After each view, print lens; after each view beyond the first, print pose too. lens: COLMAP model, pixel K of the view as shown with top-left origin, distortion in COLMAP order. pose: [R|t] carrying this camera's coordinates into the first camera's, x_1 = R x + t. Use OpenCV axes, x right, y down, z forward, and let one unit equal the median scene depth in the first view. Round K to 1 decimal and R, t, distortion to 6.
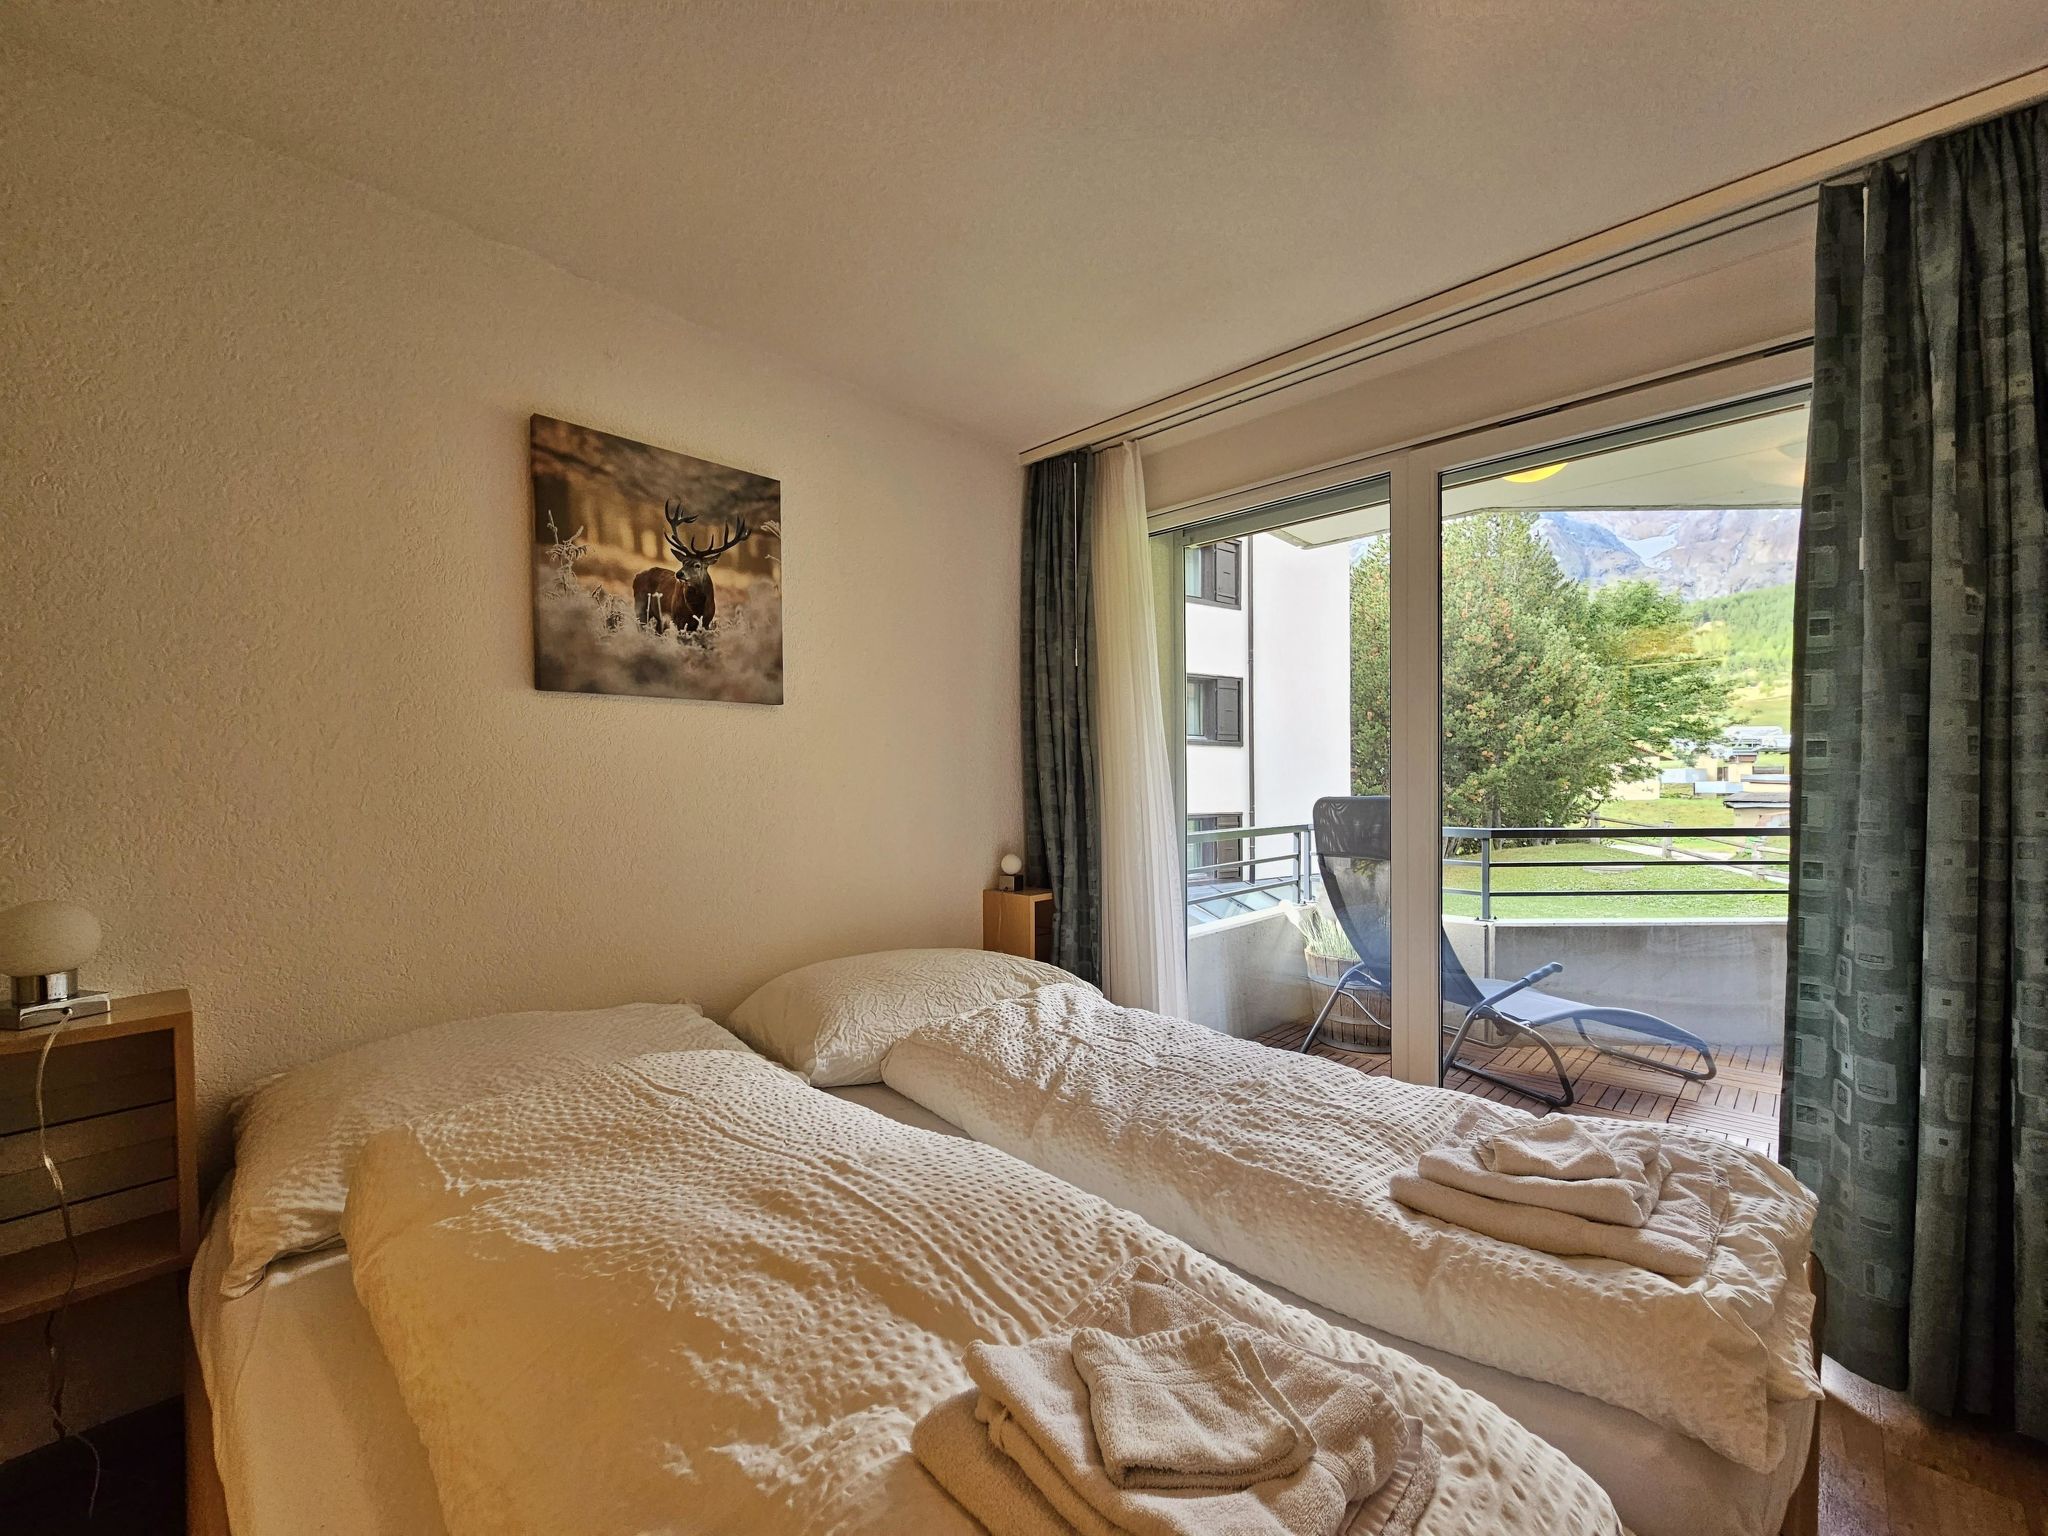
lens RADIAL K [[831.8, 0, 1024.9], [0, 831.8, 785.1], [0, 0, 1]] dist [-0.000485, -0.000042]
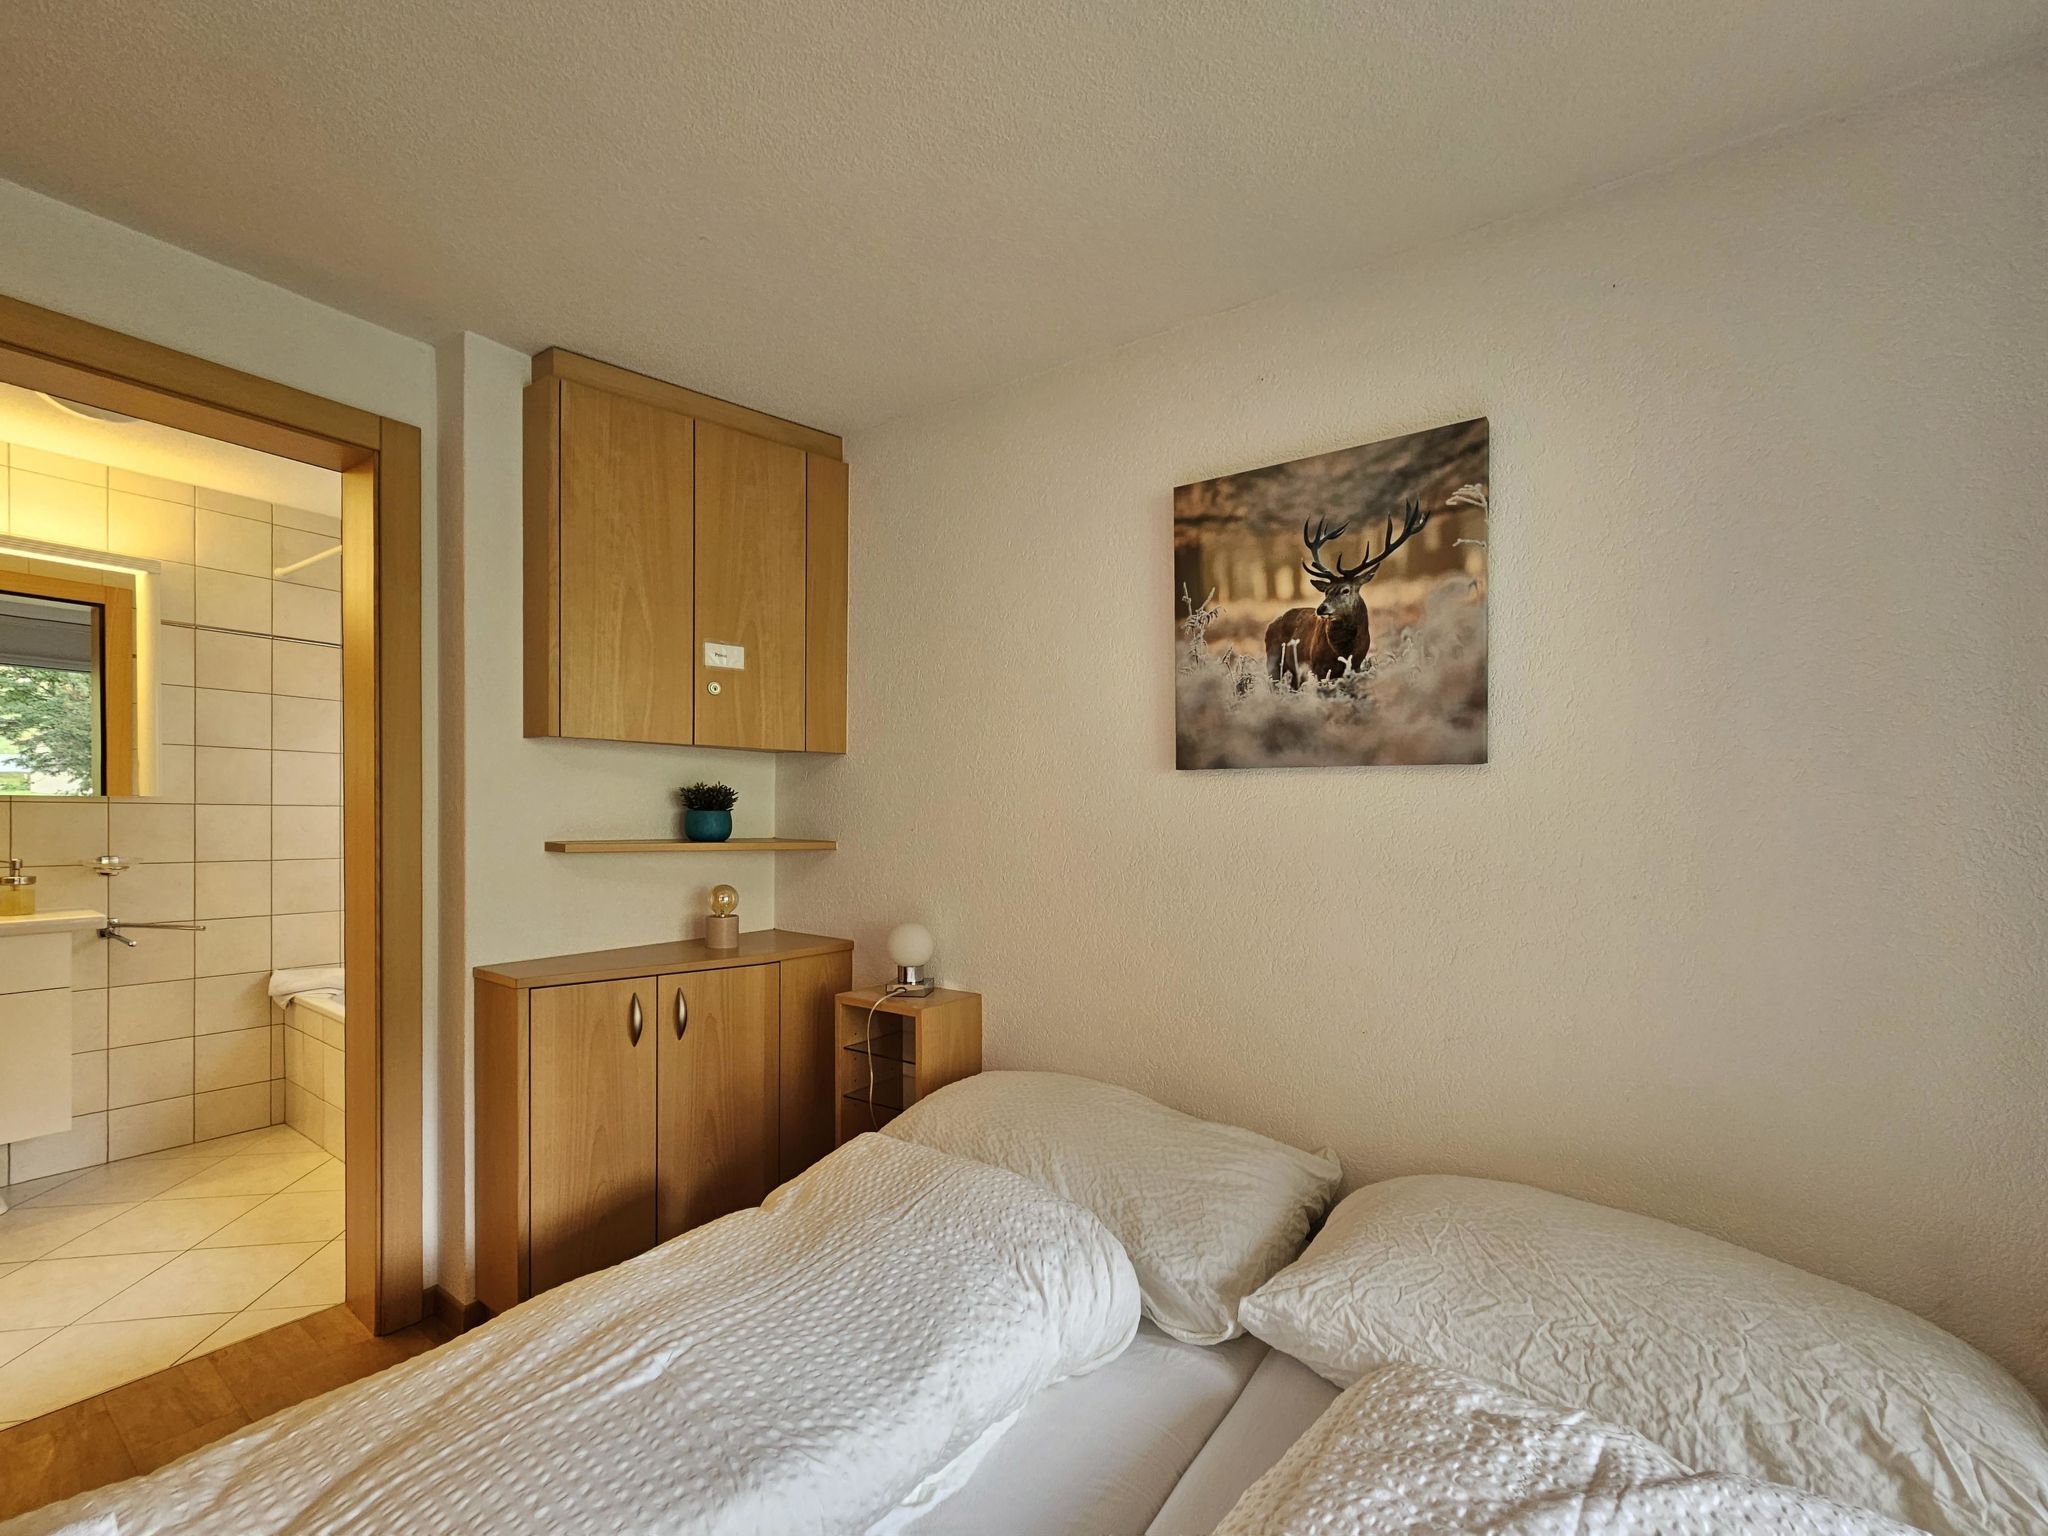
lens RADIAL K [[851.1, 0, 1020.7], [0, 851.1, 829.7], [0, 0, 1]] dist [0.000459, -0.000050]
pose [[0.155950, 0.029266, -0.987331, 0.343811], [-0.022502, 0.999407, 0.026070, -0.060680], [0.987509, 0.018152, 0.156516, 0.605874]]
